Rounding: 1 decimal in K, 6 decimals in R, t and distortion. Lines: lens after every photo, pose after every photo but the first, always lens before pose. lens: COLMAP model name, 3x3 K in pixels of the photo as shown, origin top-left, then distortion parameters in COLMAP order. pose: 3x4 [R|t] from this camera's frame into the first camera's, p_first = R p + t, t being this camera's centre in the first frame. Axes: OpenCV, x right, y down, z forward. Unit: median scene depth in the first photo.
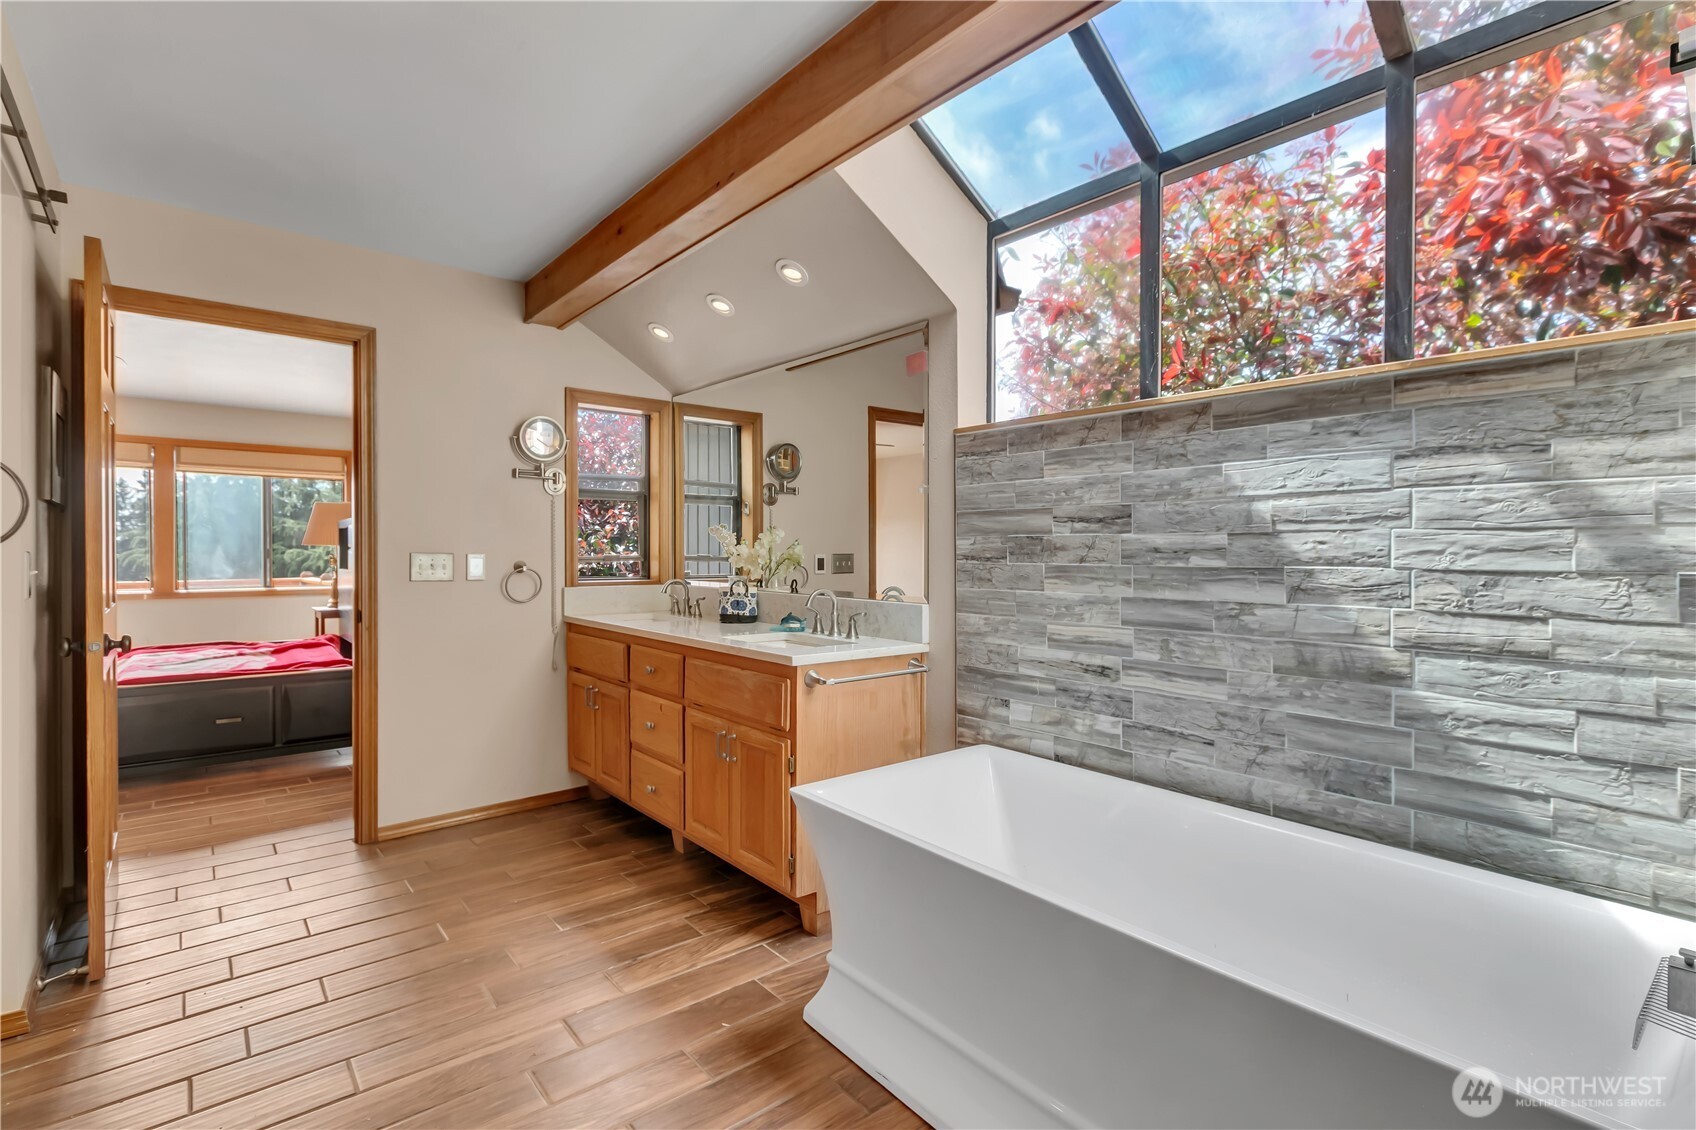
lens RADIAL K [[779.8, 0, 860.7], [0, 779.8, 566.2], [0, 0, 1]] dist [-0.003678, -0.000150]
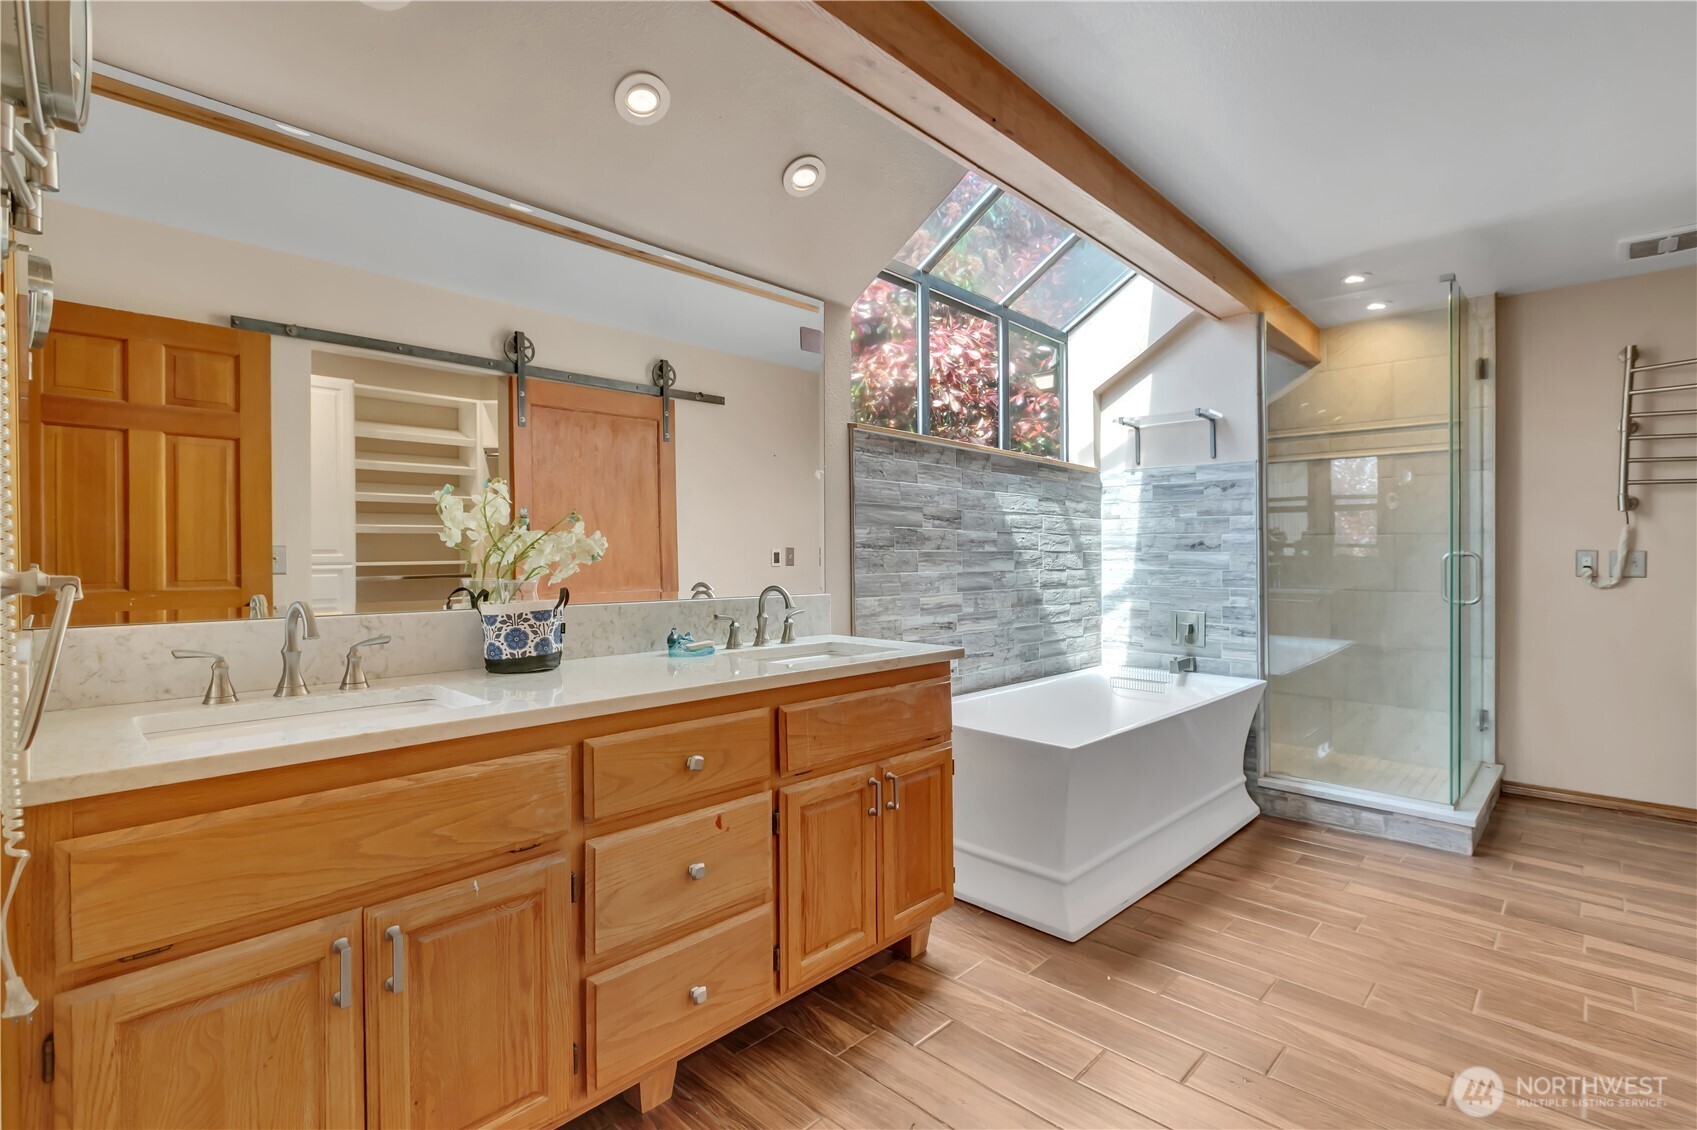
lens RADIAL K [[780.3, 0, 861.5], [0, 780.3, 553.5], [0, 0, 1]] dist [-0.003678, -0.000150]
pose [[-0.097542, -0.005105, 0.995218, -1.115860], [0.016350, 0.999844, 0.006731, -0.009567], [-0.995097, 0.016928, -0.097443, 1.323623]]
